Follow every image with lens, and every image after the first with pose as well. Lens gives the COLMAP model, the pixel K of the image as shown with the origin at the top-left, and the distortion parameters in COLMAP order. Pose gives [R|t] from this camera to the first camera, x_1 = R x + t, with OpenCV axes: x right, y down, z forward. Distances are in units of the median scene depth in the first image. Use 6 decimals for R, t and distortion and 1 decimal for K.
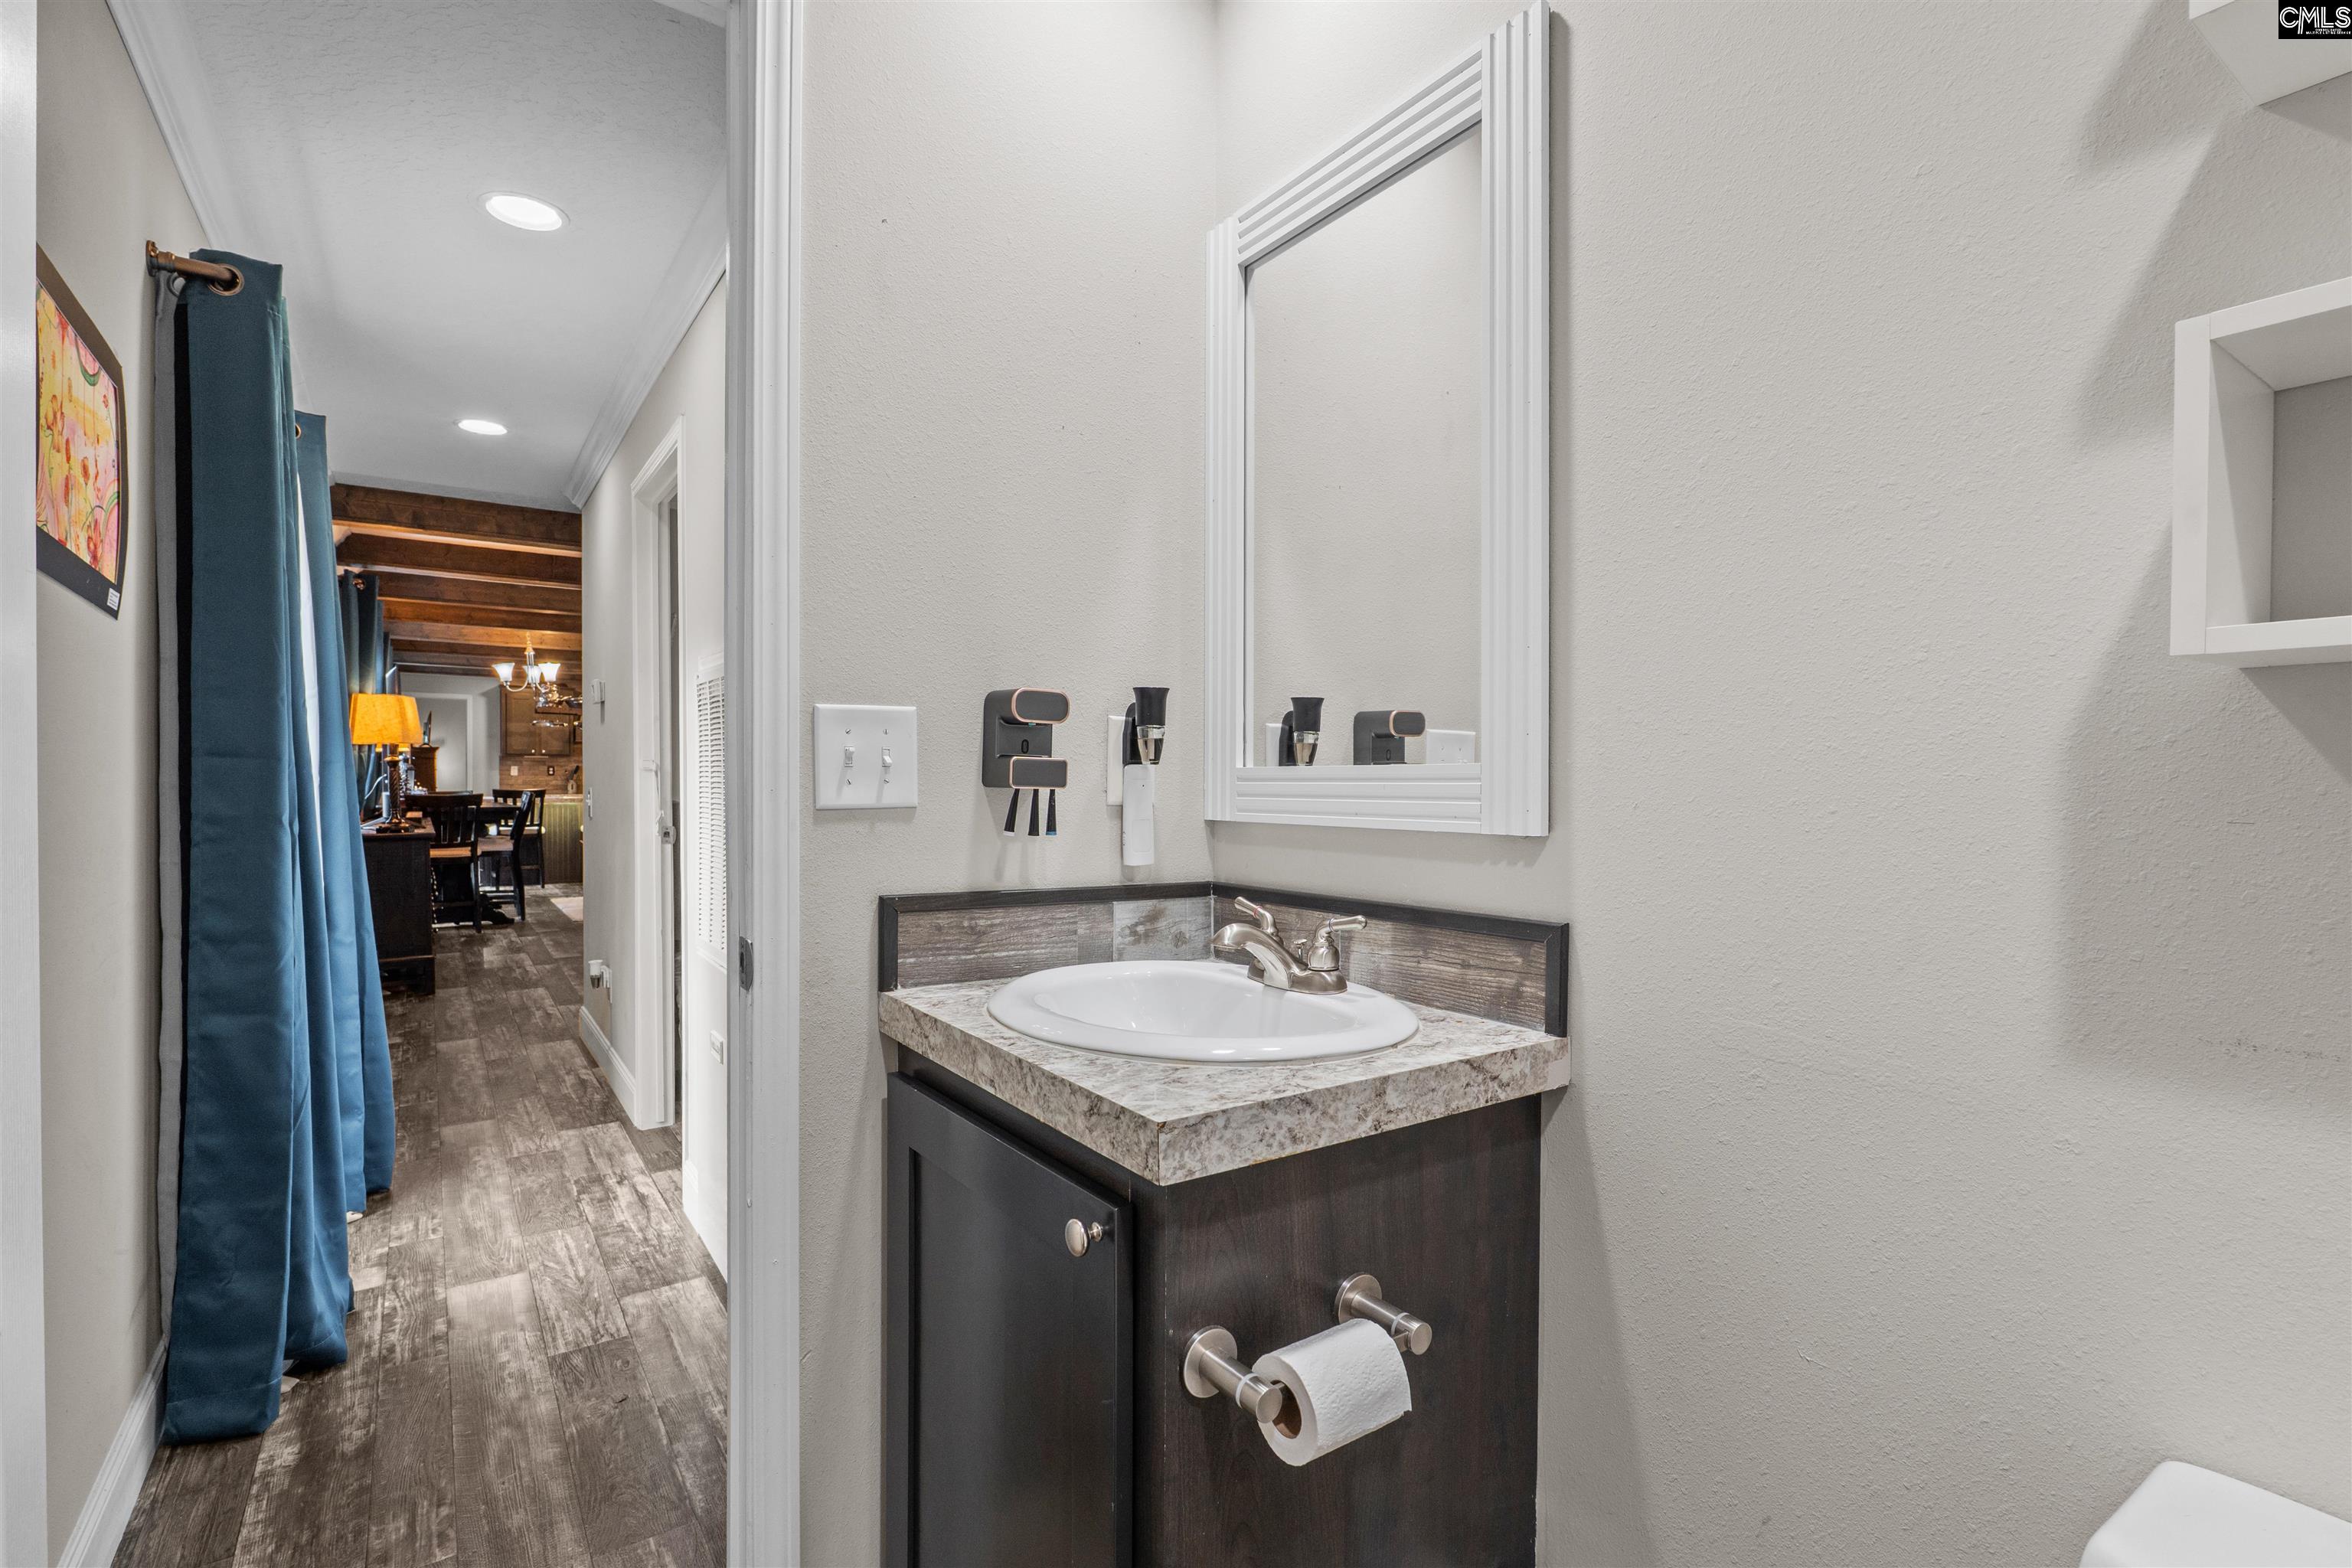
lens RADIAL K [[1073.8, 0, 1170.5], [0, 1073.8, 786.4], [0, 0, 1]] dist [-0.005454, -0.000582]
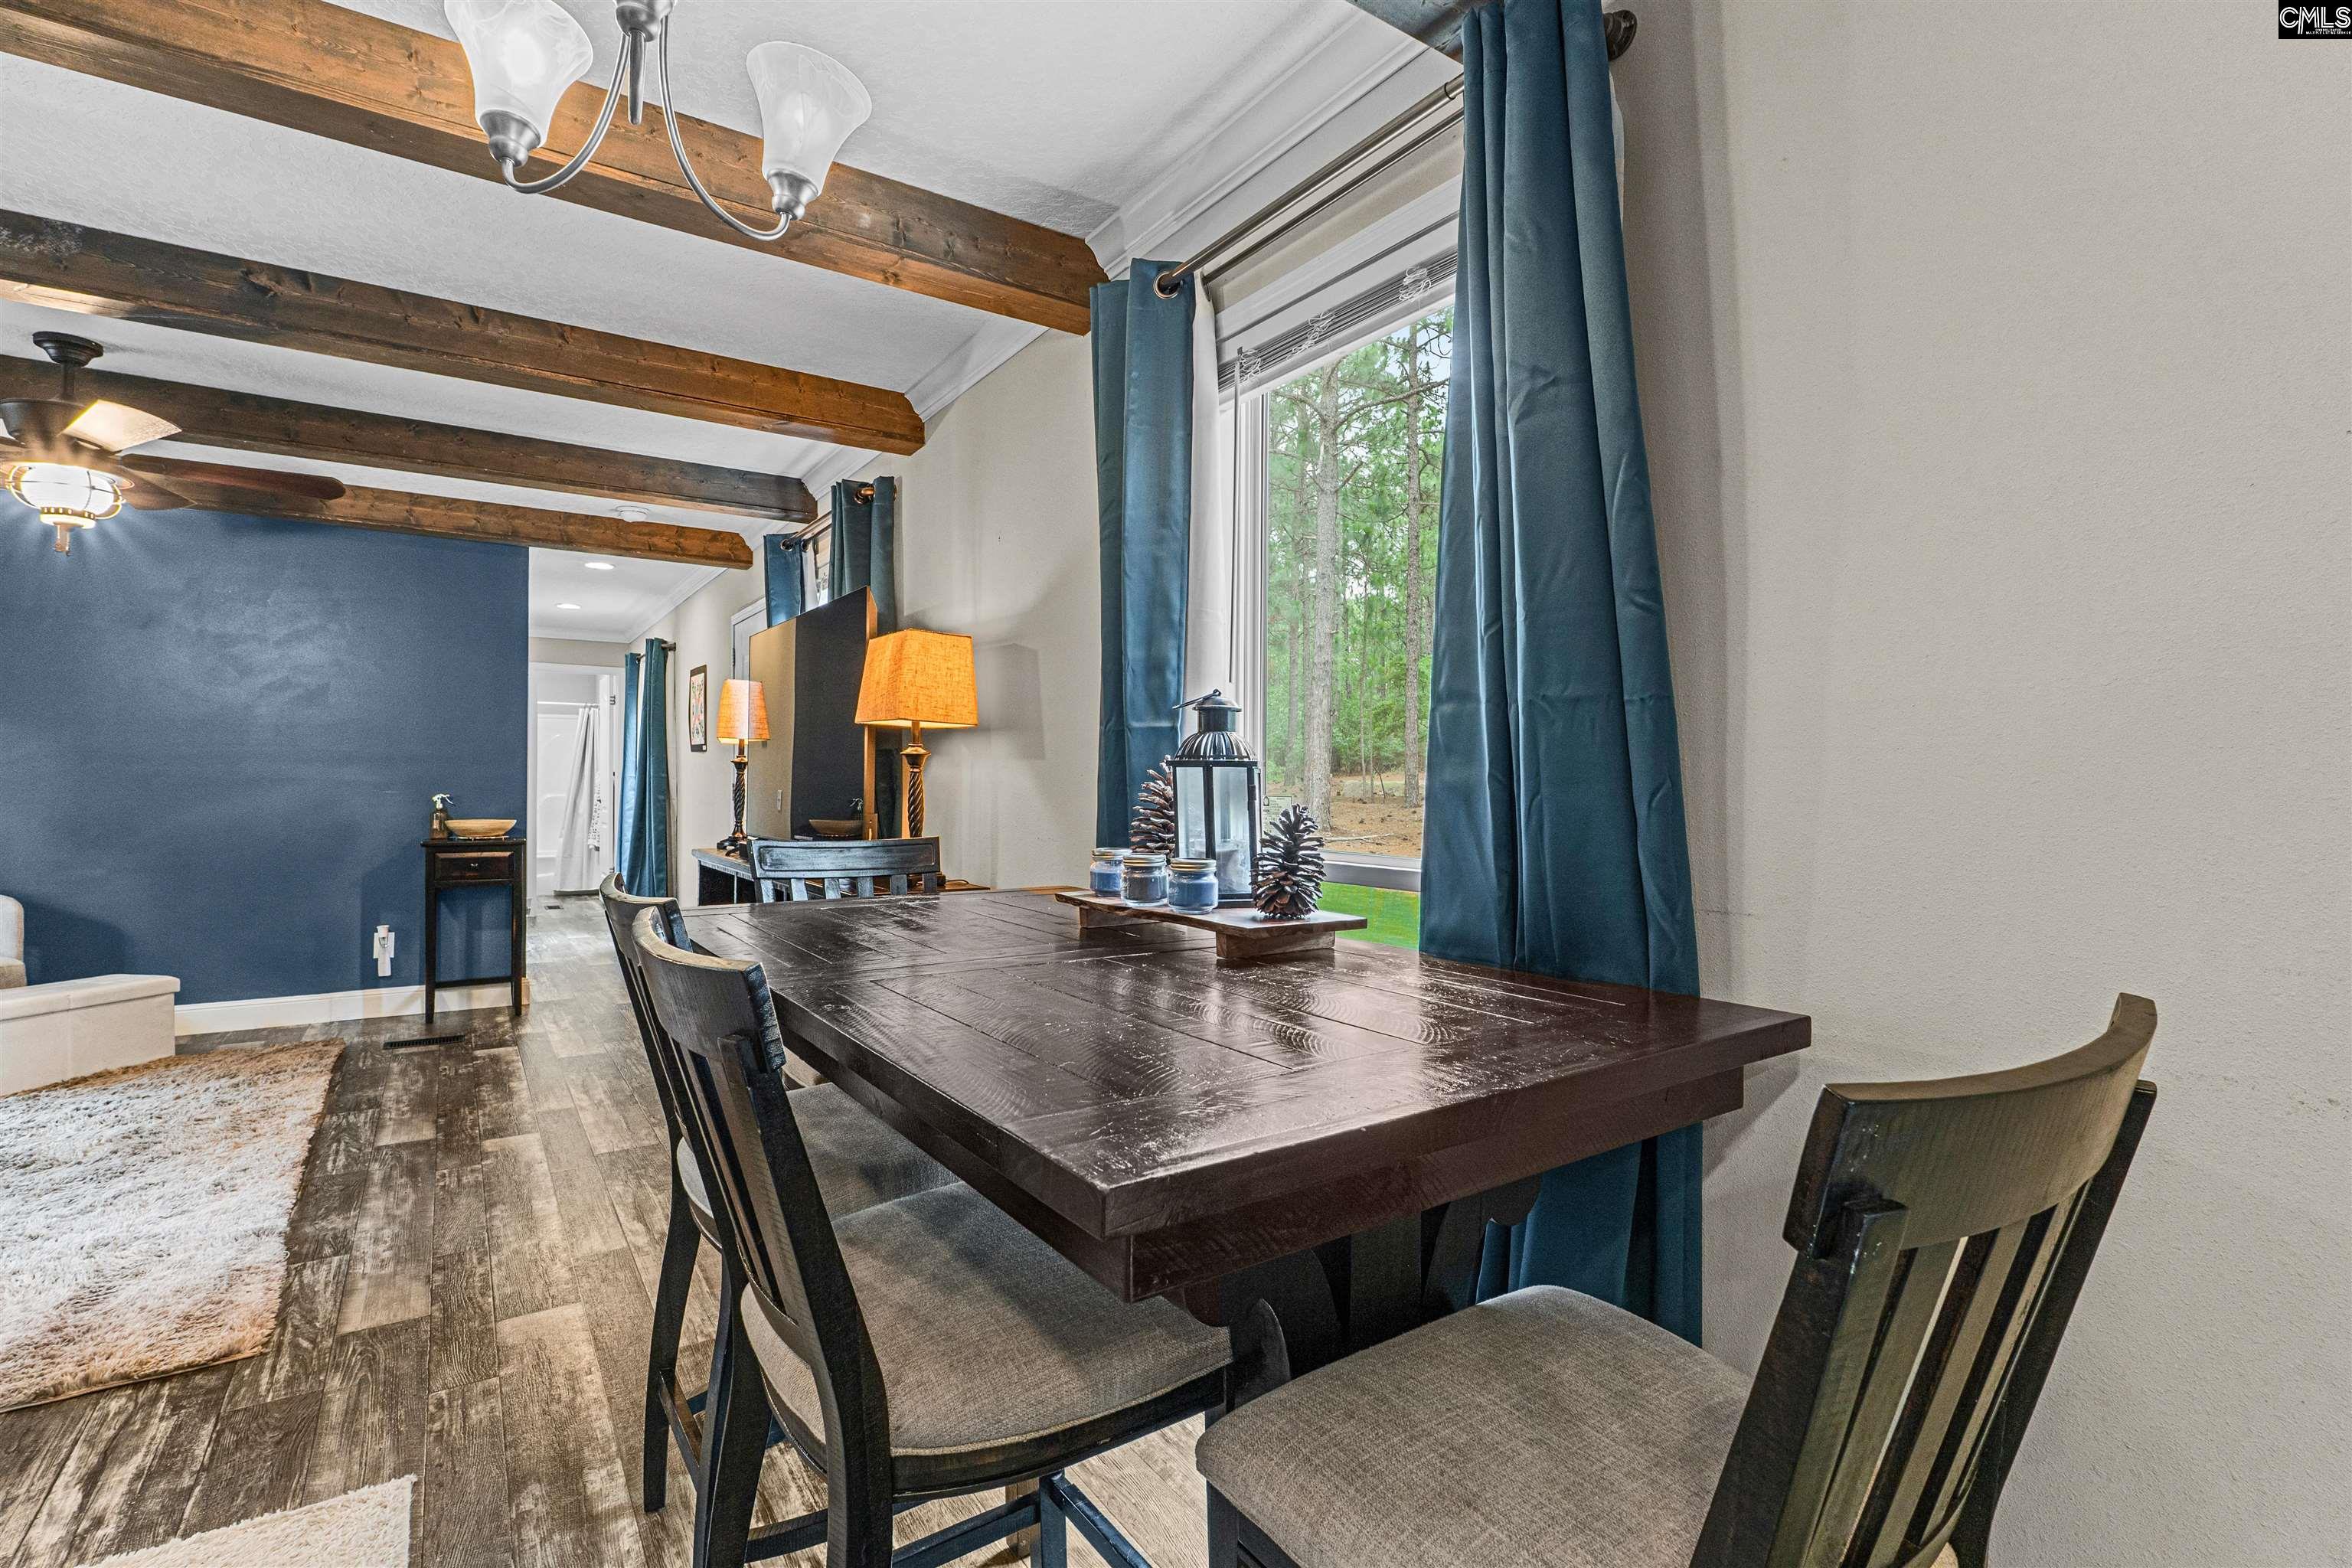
lens RADIAL K [[1073.8, 0, 1179.5], [0, 1073.8, 777.3], [0, 0, 1]] dist [-0.005454, -0.000582]
pose [[-0.999946, -0.004859, 0.009137, -1.451585], [-0.004795, 0.999964, 0.006998, -0.014326], [-0.009170, 0.006954, -0.999934, 2.088305]]
